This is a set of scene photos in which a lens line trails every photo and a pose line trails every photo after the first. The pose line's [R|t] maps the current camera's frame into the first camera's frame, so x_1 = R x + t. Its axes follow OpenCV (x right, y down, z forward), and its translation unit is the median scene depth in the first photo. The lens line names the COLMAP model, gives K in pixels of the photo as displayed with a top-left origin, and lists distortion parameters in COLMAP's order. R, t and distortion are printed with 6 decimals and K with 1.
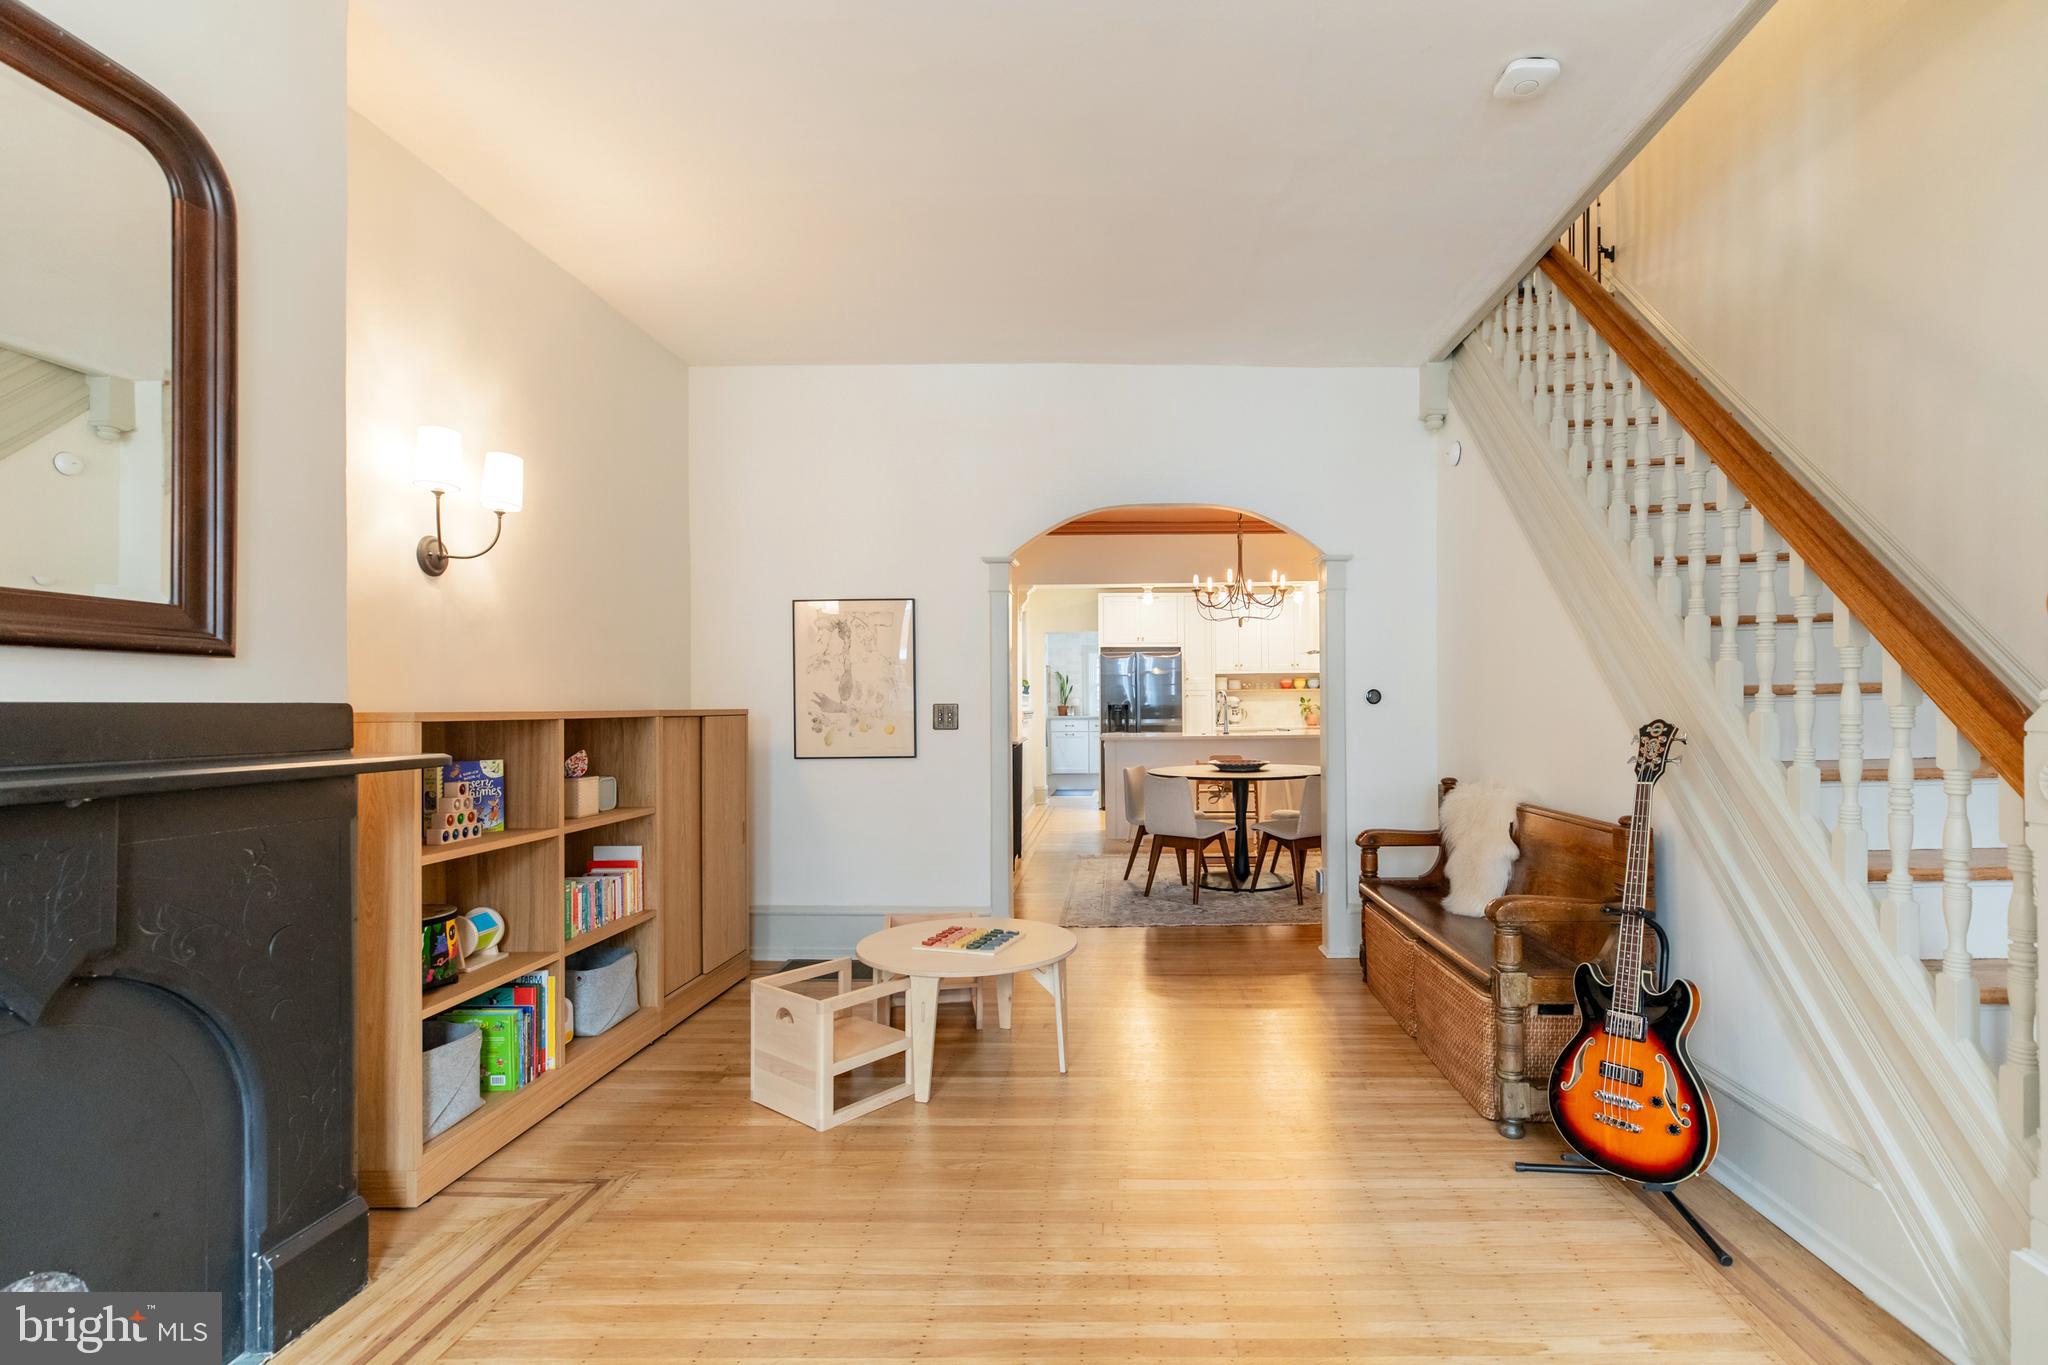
lens RADIAL K [[968.2, 0, 1068.1], [0, 968.2, 692.5], [0, 0, 1]] dist [0.000501, 0.000016]
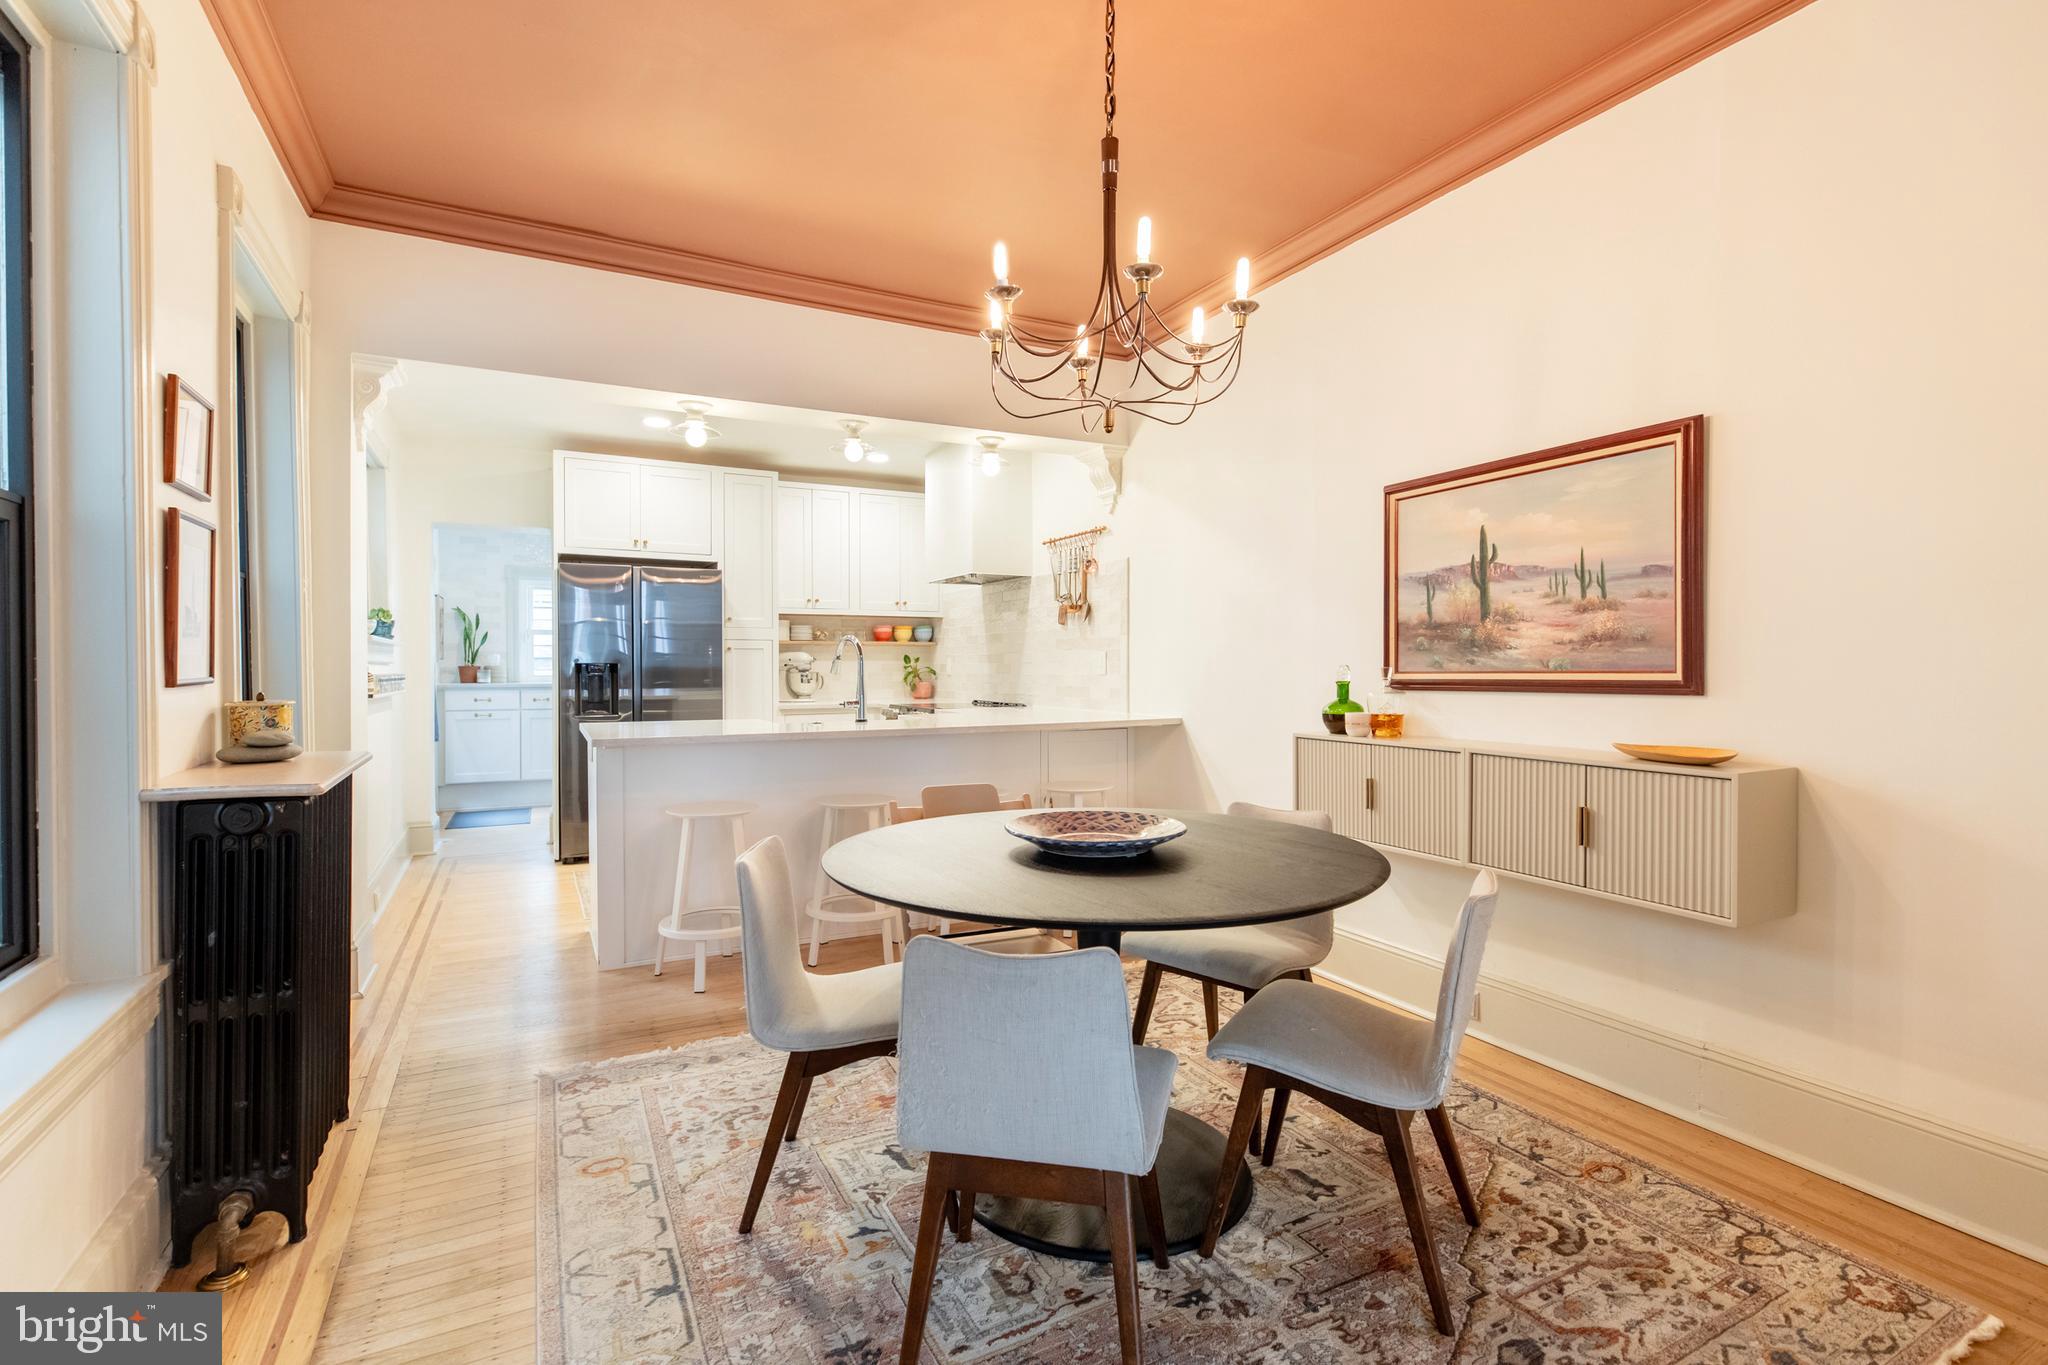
lens RADIAL K [[944.7, 0, 1024.0], [0, 944.7, 682.5], [0, 0, 1]] dist [-0.000134, -0.000151]
pose [[0.859876, -0.000429, 0.510502, -0.010303], [-0.013469, 0.999632, 0.023527, 0.007357], [-0.510325, -0.027107, 0.859554, 0.424484]]
